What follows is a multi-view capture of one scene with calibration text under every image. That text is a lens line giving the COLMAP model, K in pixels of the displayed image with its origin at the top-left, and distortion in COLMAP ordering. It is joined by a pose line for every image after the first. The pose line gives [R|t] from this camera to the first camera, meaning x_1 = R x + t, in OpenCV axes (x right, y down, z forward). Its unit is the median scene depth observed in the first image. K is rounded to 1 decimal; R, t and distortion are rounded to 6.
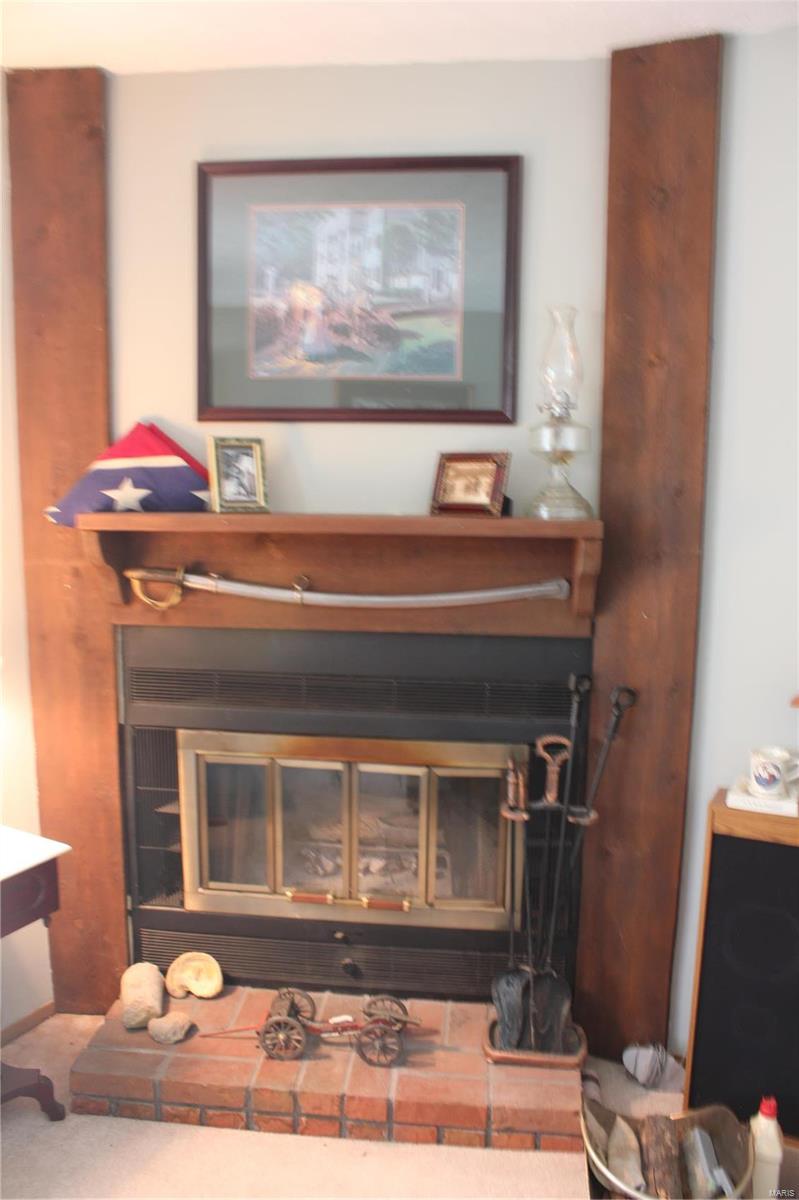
lens RADIAL K [[1009.8, 0, 398.2], [0, 1009.8, 625.2], [0, 0, 1]] dist [-0.169034, 0.158312]
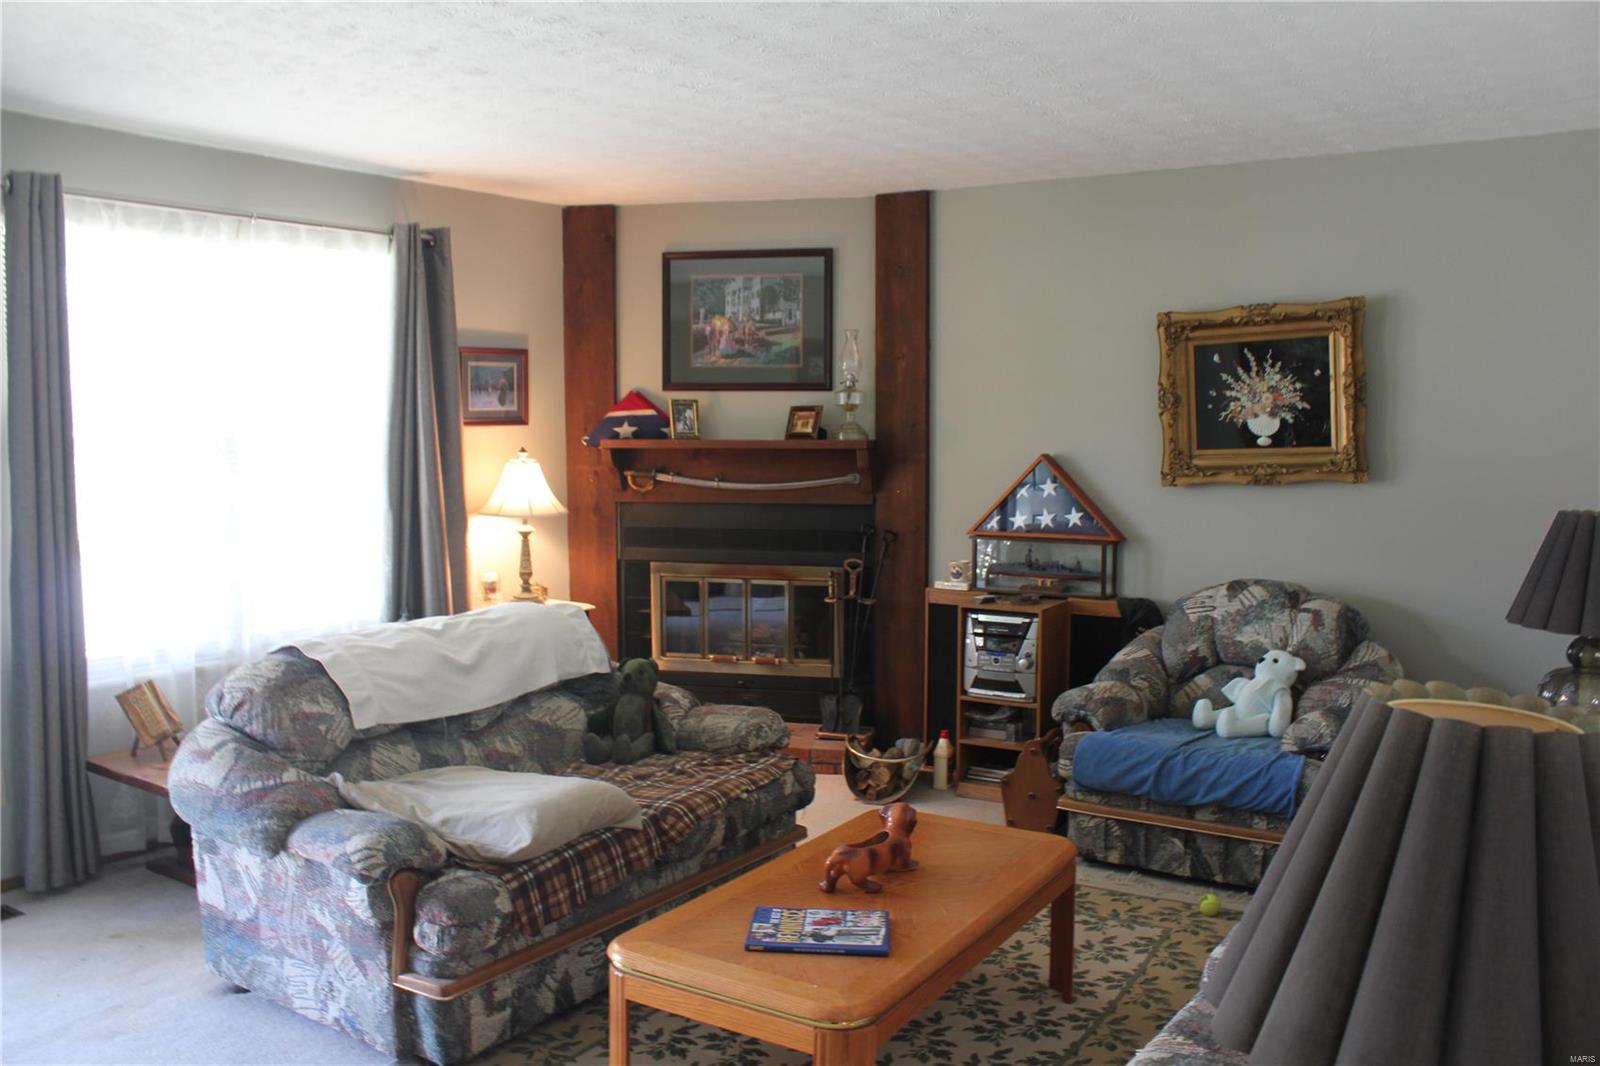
lens RADIAL K [[1346.4, 0, 796.1], [0, 1346.4, 526.6], [0, 0, 1]] dist [-0.169034, 0.158312]
pose [[0.995258, -0.003051, -0.097221, 0.292803], [-0.004150, 0.997266, -0.073781, 0.235983], [0.097181, 0.073835, 0.992524, -1.466363]]
